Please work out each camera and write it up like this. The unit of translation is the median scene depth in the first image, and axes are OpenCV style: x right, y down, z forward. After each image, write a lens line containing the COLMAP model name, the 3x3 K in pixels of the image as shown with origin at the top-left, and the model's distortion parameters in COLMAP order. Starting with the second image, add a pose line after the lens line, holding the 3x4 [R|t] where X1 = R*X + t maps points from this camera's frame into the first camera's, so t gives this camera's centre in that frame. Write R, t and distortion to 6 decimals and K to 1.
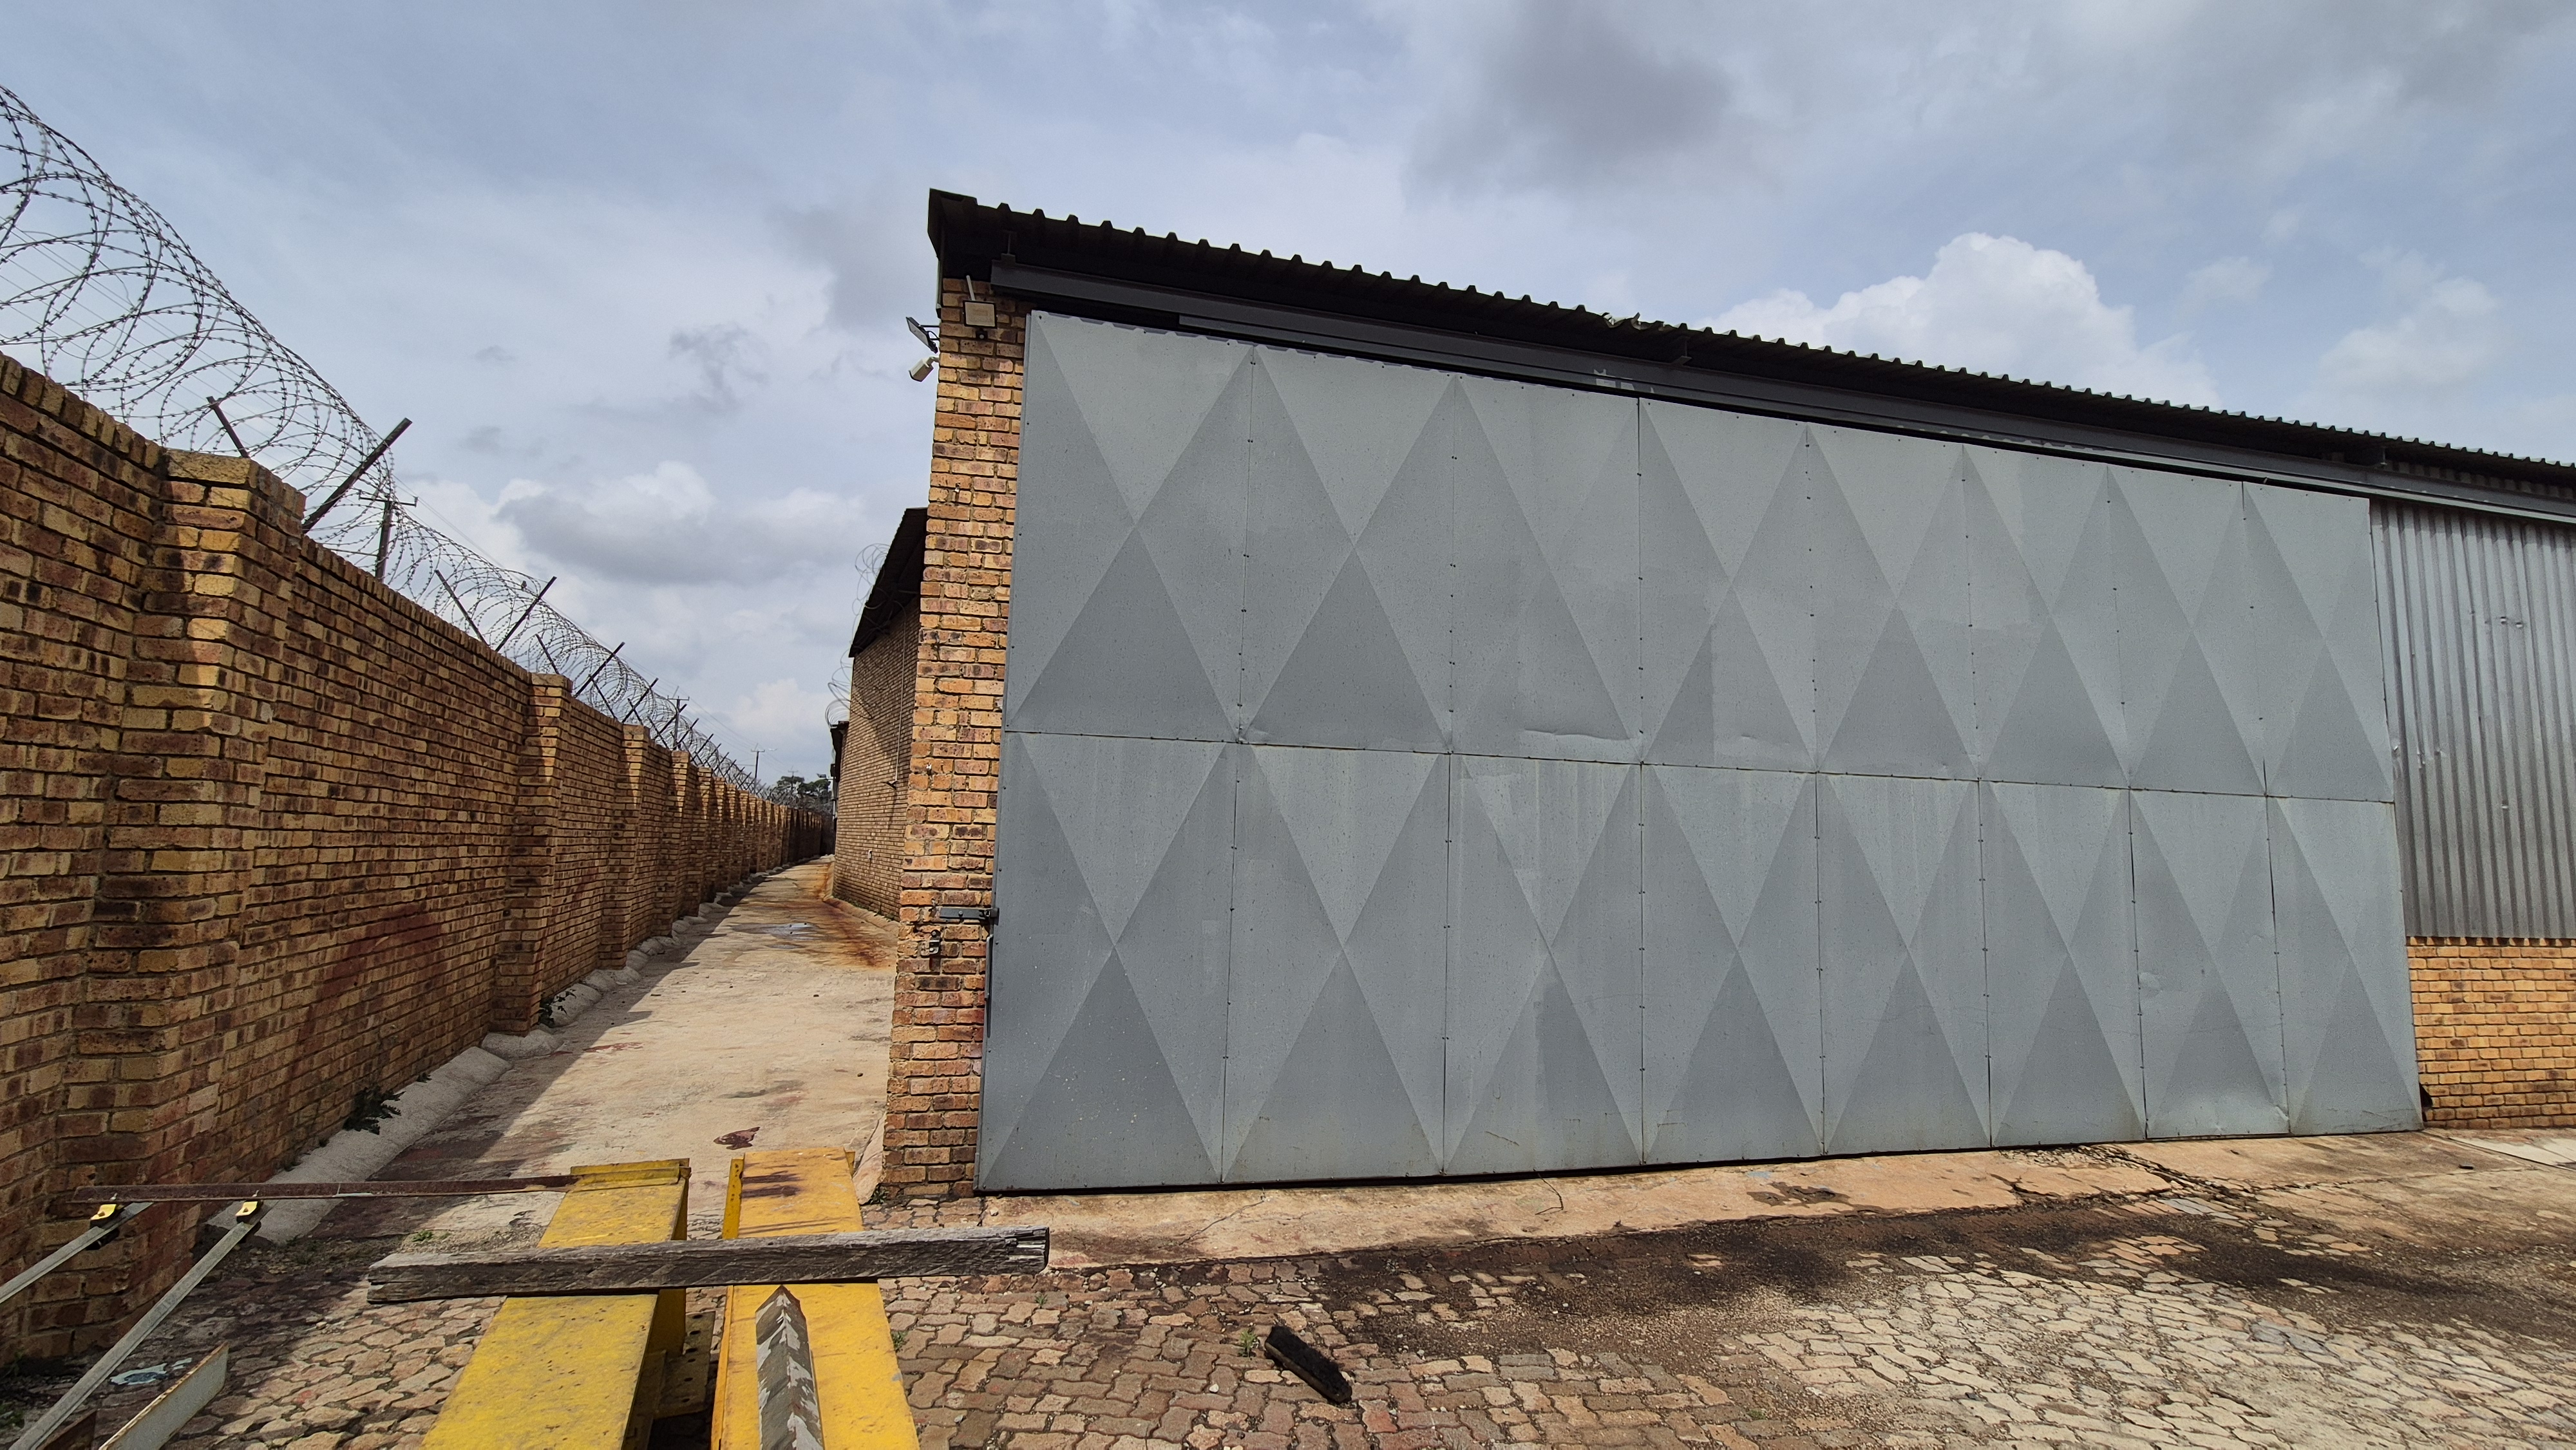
lens RADIAL K [[1064.5, 0, 1306.3], [0, 1064.5, 727.9], [0, 0, 1]] dist [0.003350, 0.002943]
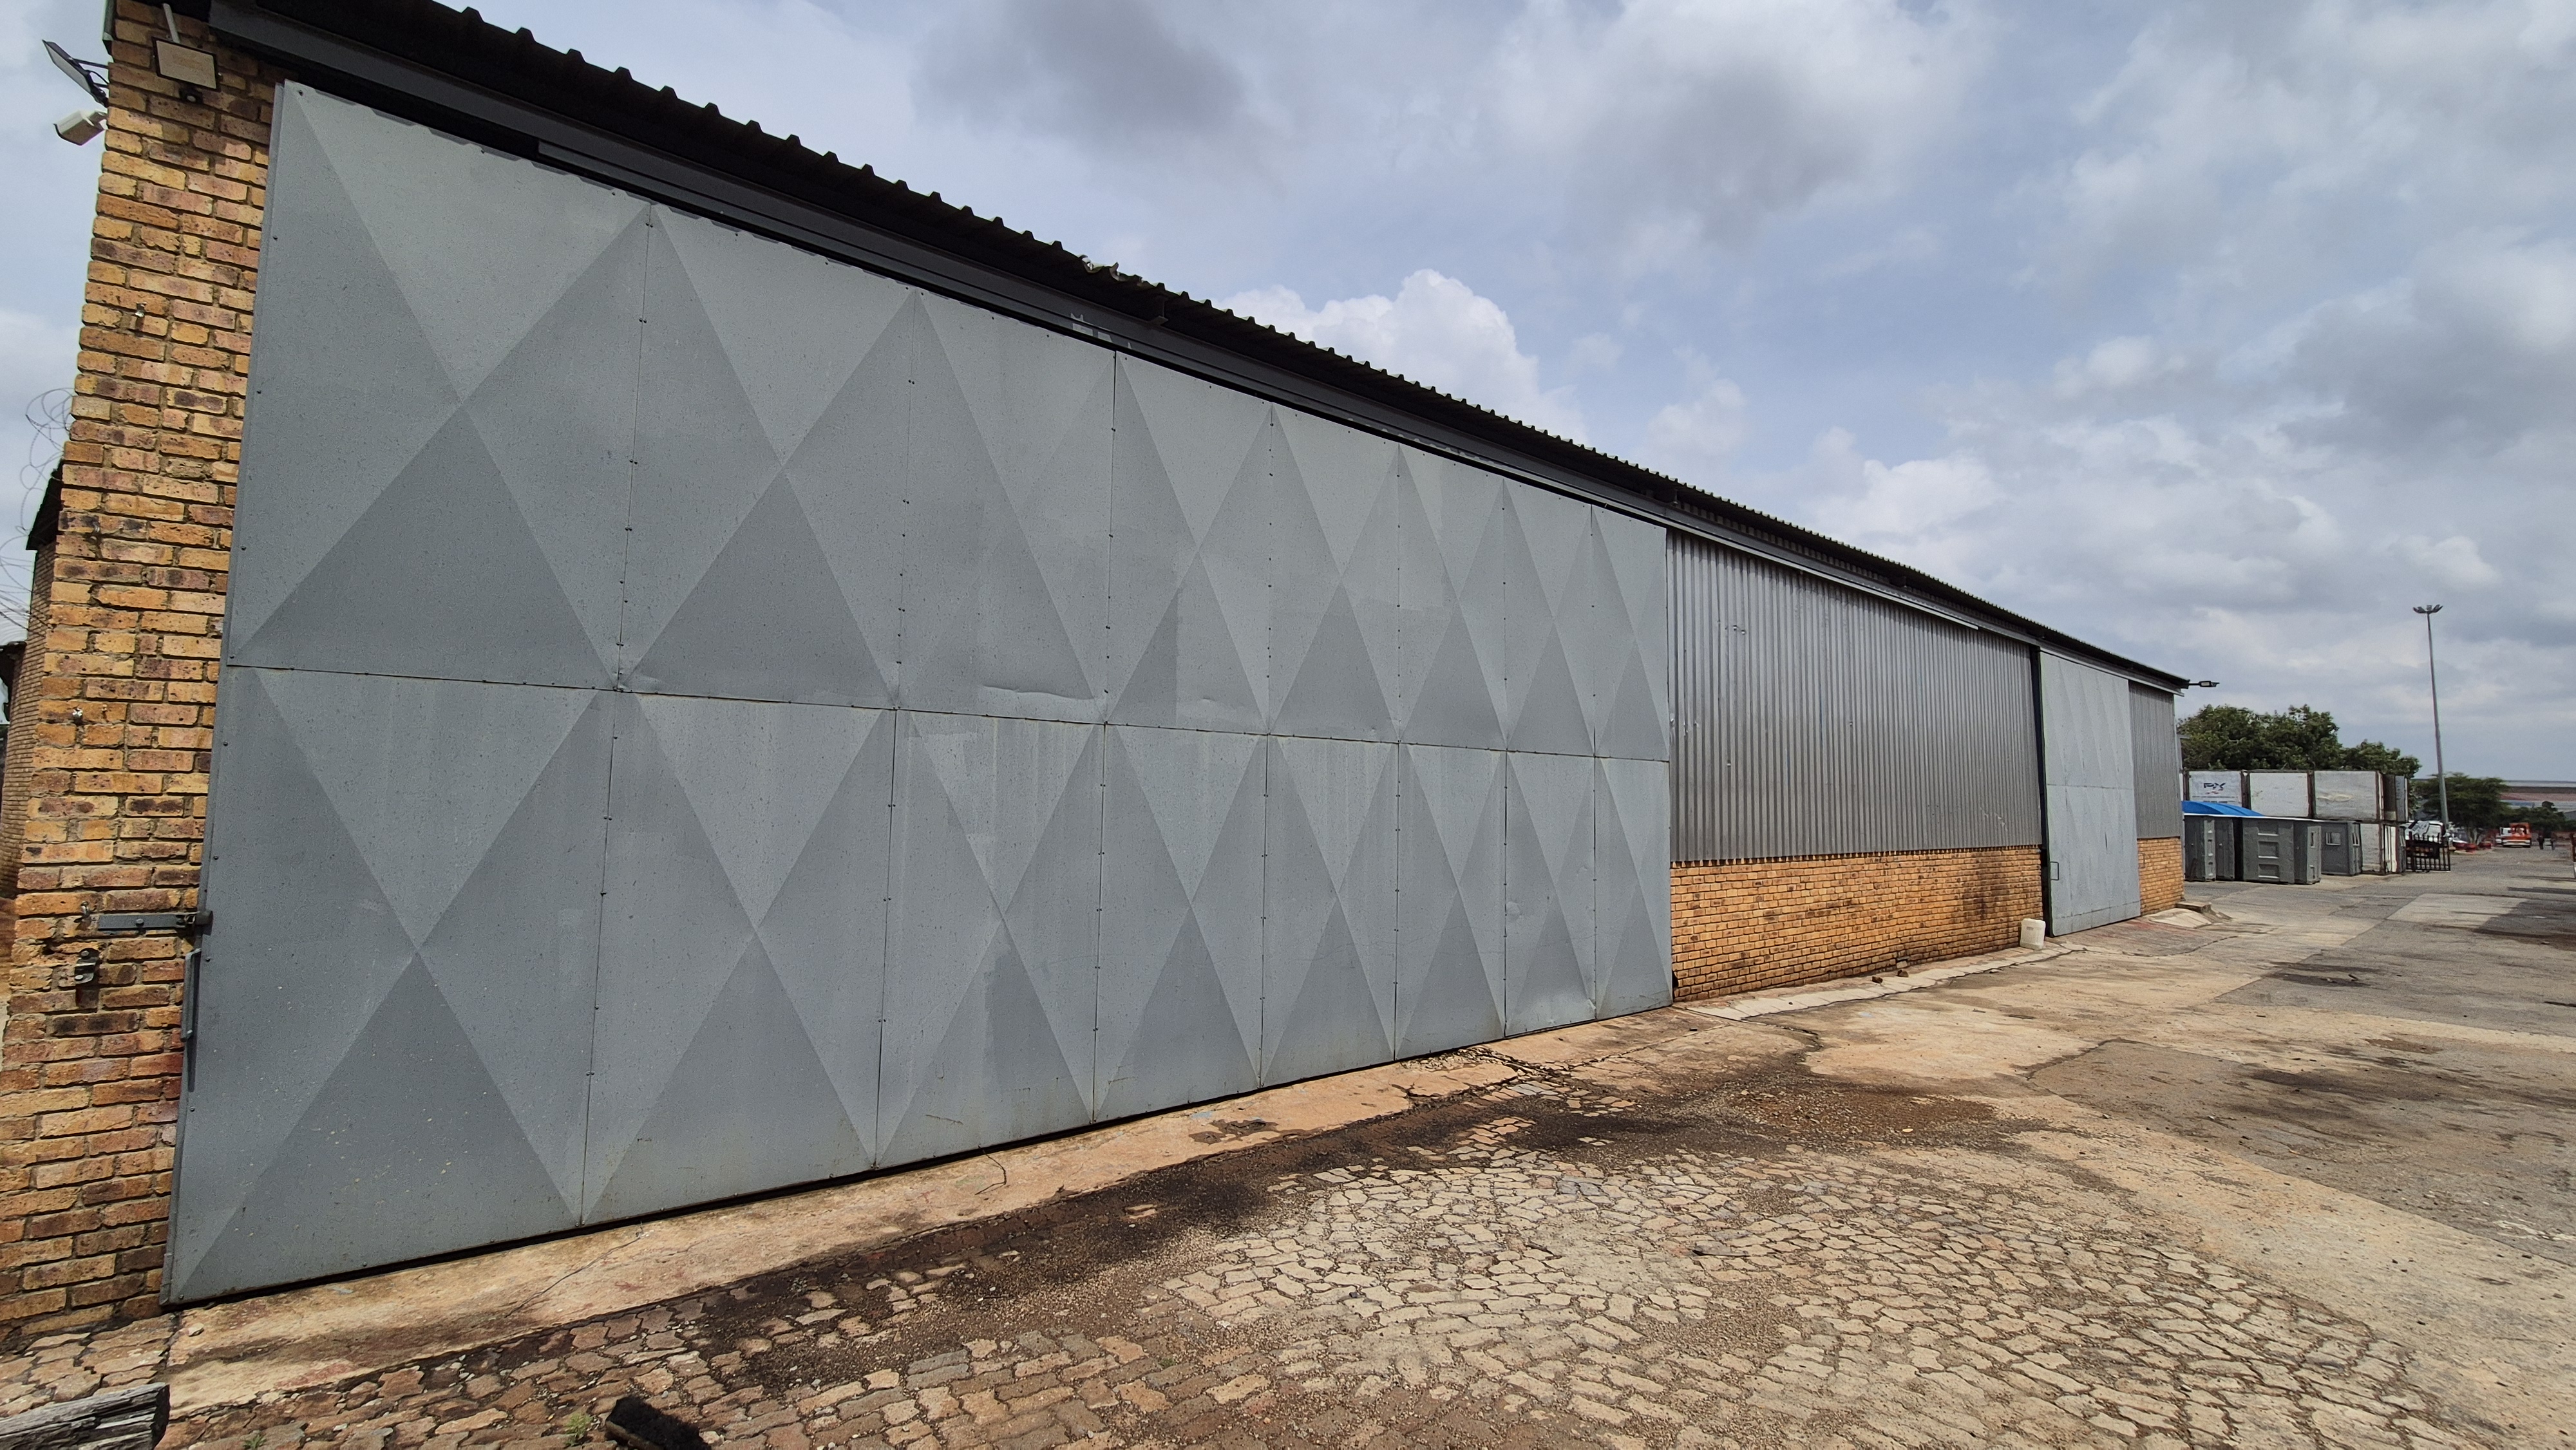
lens RADIAL K [[1055.4, 0, 1302.4], [0, 1055.4, 738.8], [0, 0, 1]] dist [0.001277, 0.001287]
pose [[0.899719, 0.008741, 0.436382, 0.057650], [-0.030754, 0.998584, 0.043406, -0.000717], [-0.435384, -0.052474, 0.898714, 0.041380]]
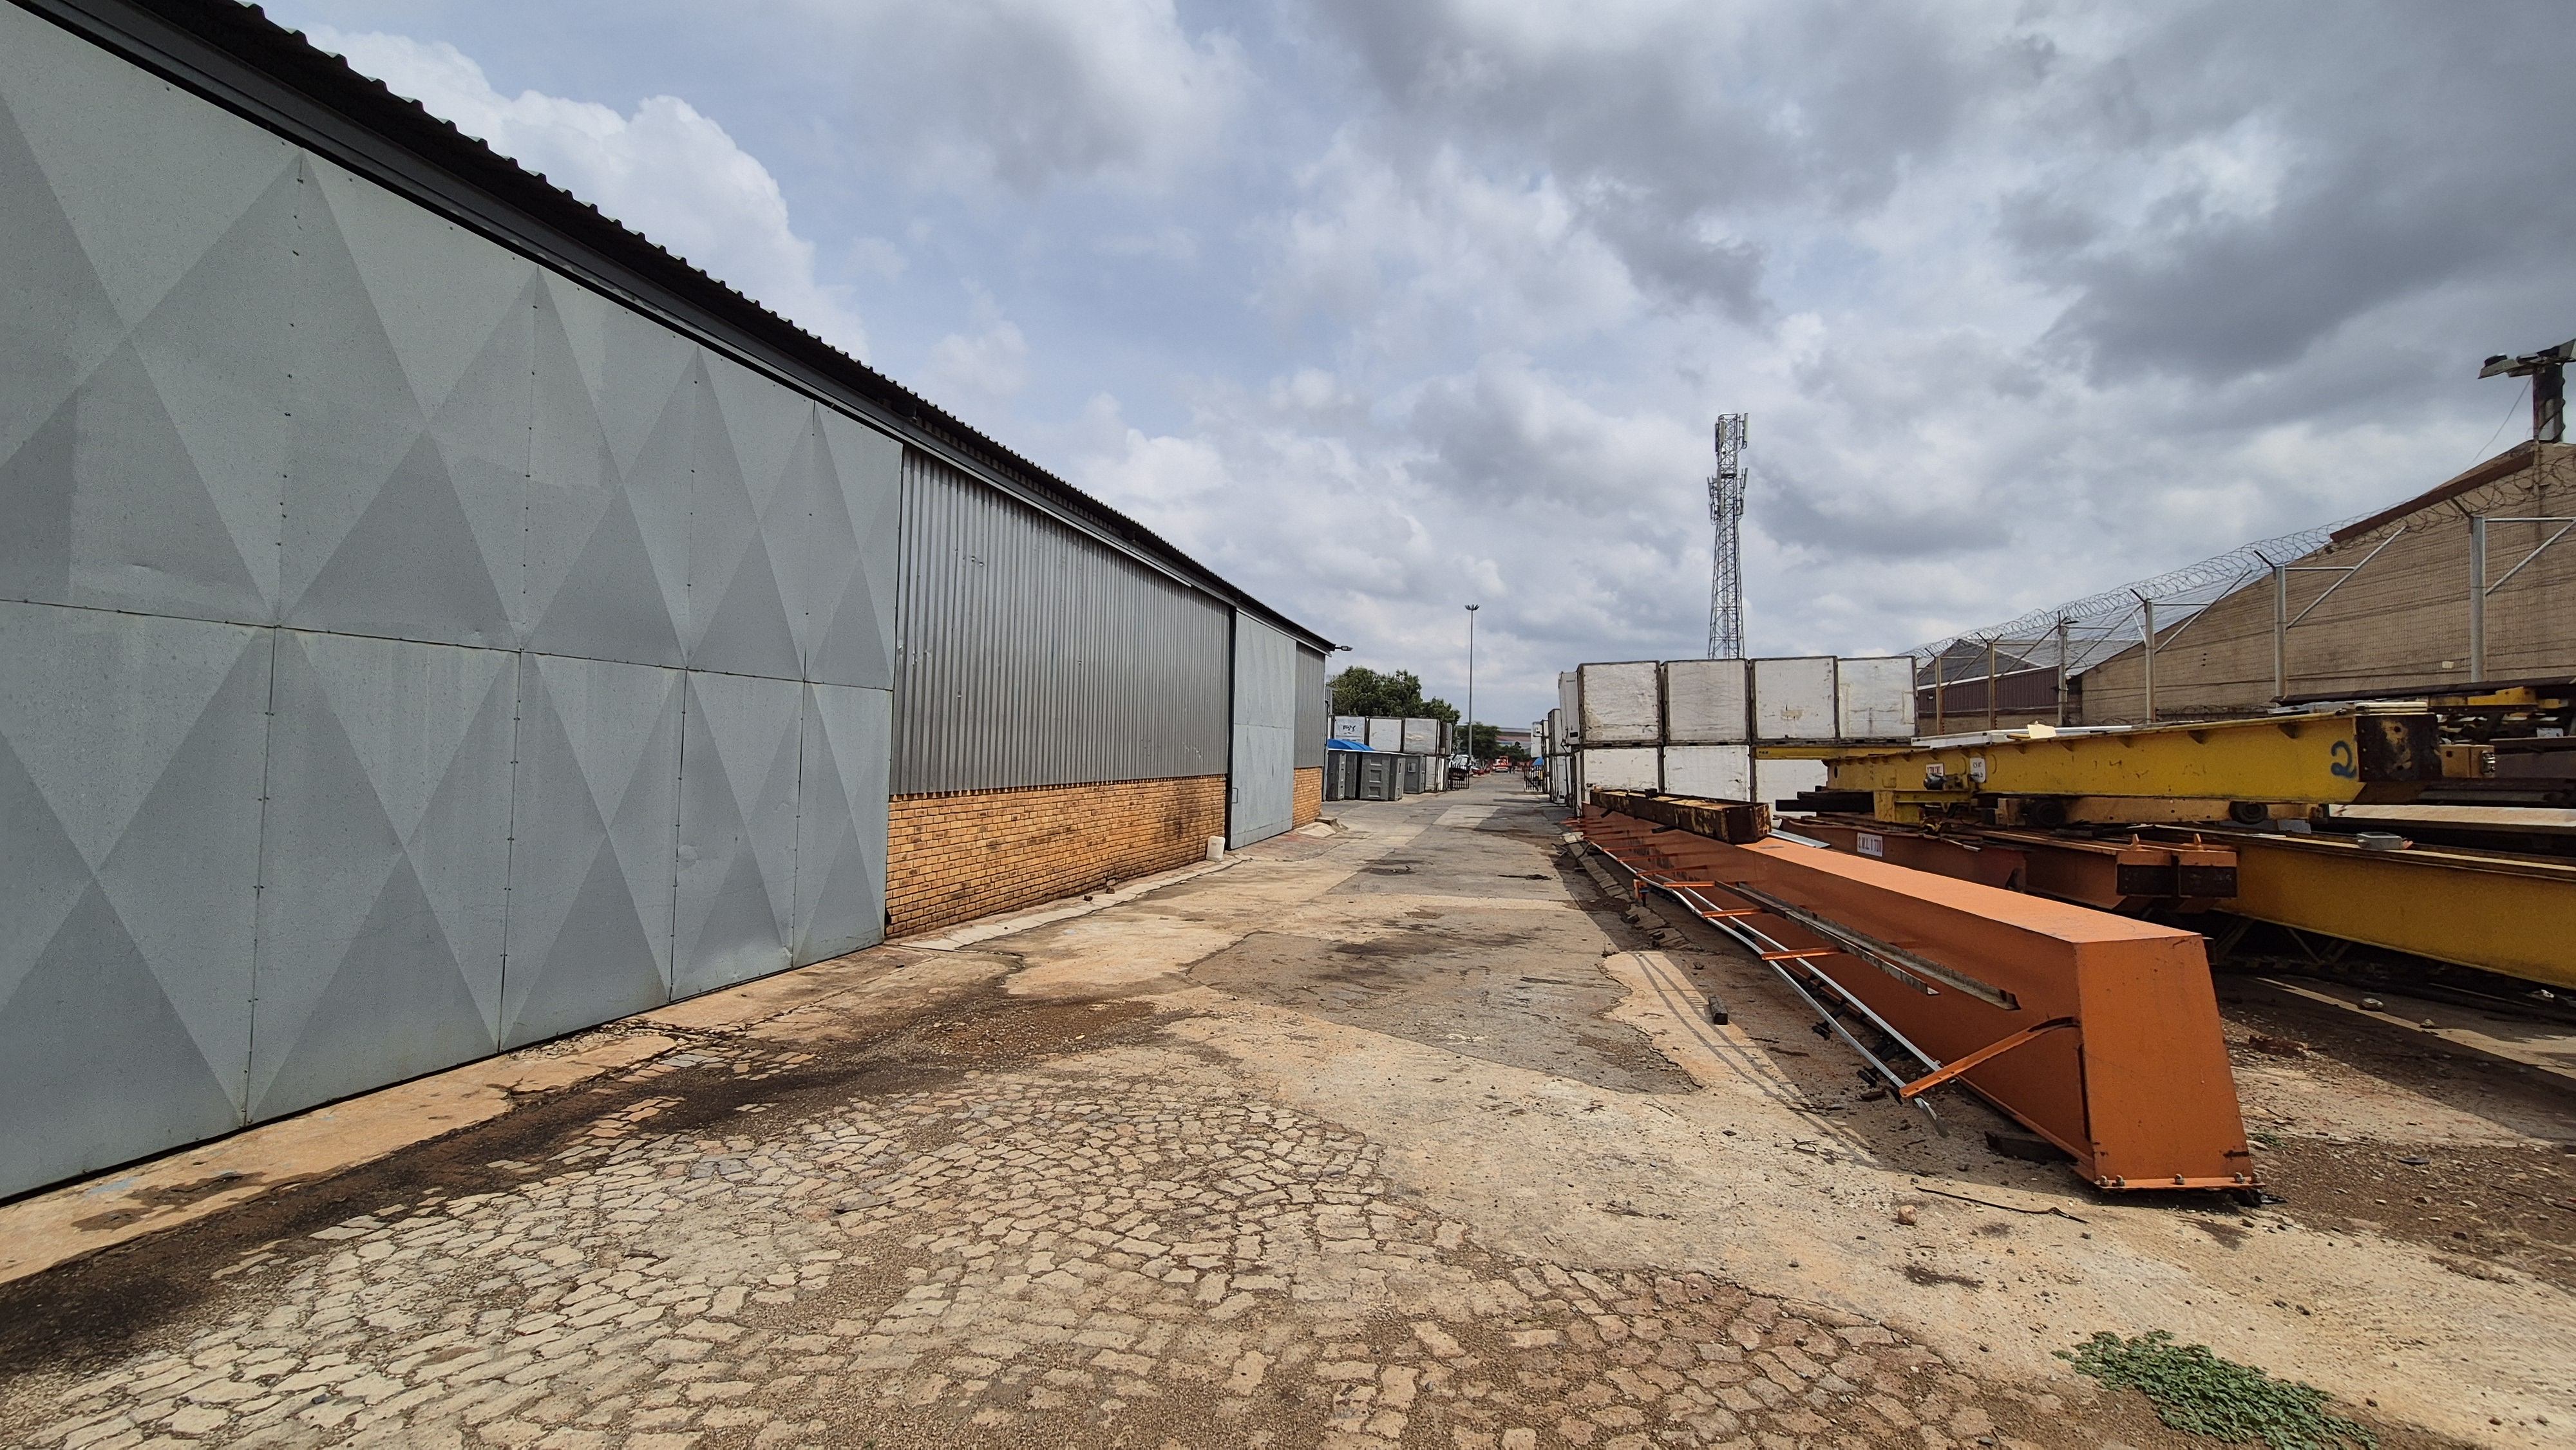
lens RADIAL K [[1054.5, 0, 1302.1], [0, 1054.5, 736.1], [0, 0, 1]] dist [-0.006326, 0.000774]
pose [[0.441400, -0.008219, 0.897273, 0.159639], [-0.100849, 0.993168, 0.058709, 0.002929], [-0.891625, -0.116403, 0.437555, 0.031314]]
